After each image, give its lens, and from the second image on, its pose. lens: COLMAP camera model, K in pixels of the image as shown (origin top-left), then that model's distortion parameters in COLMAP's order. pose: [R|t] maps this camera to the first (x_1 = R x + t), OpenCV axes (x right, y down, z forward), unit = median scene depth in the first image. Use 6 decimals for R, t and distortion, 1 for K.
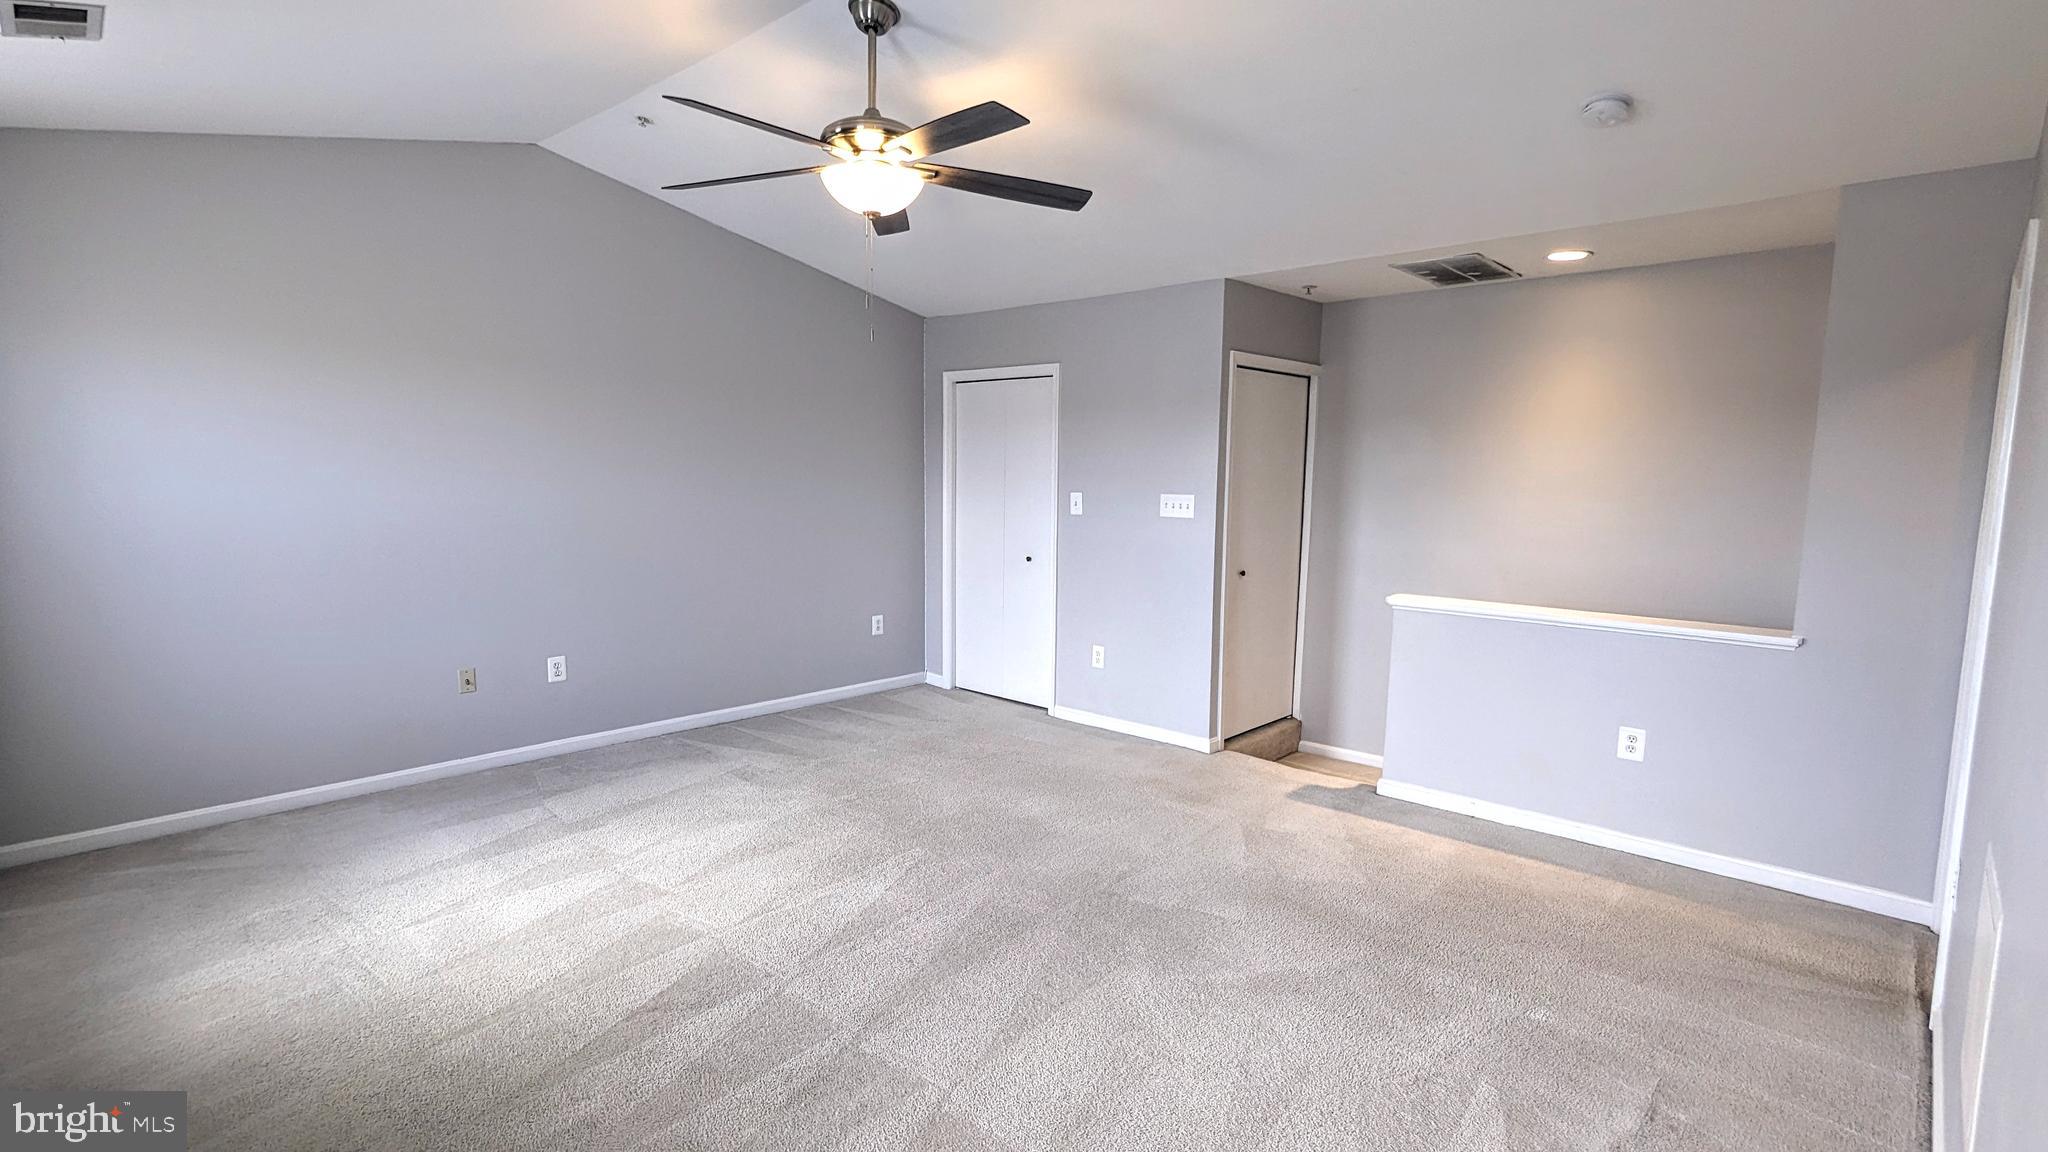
lens RADIAL K [[962.4, 0, 1018.5], [0, 962.4, 580.0], [0, 0, 1]] dist [0.000399, -0.000480]
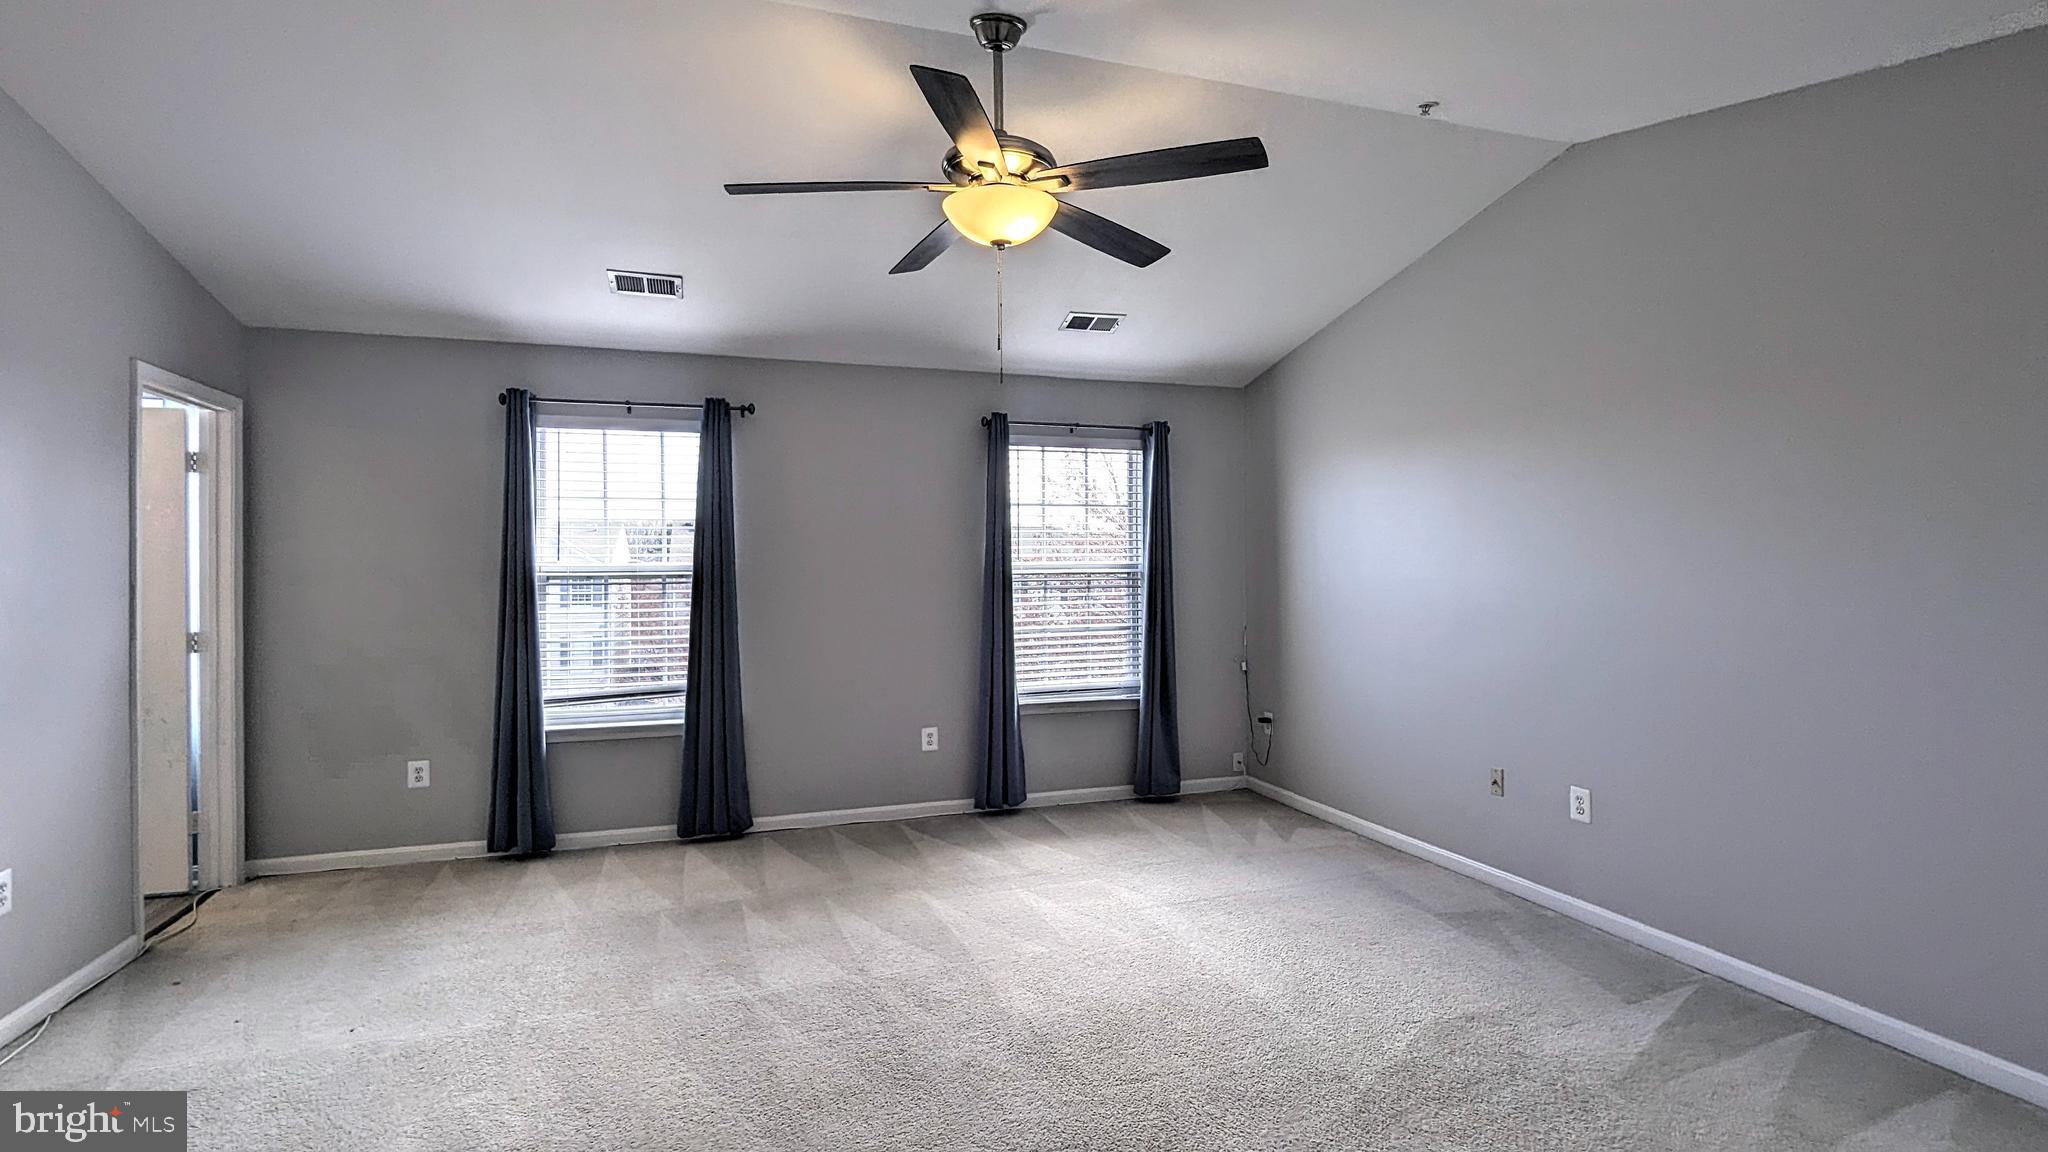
lens RADIAL K [[962.4, 0, 1018.5], [0, 962.4, 580.0], [0, 0, 1]] dist [0.000399, -0.000480]
pose [[-0.471649, 0.010057, -0.881729, 0.431674], [-0.094604, 0.993586, 0.061938, -0.096266], [0.876697, 0.112628, -0.467673, 1.009000]]
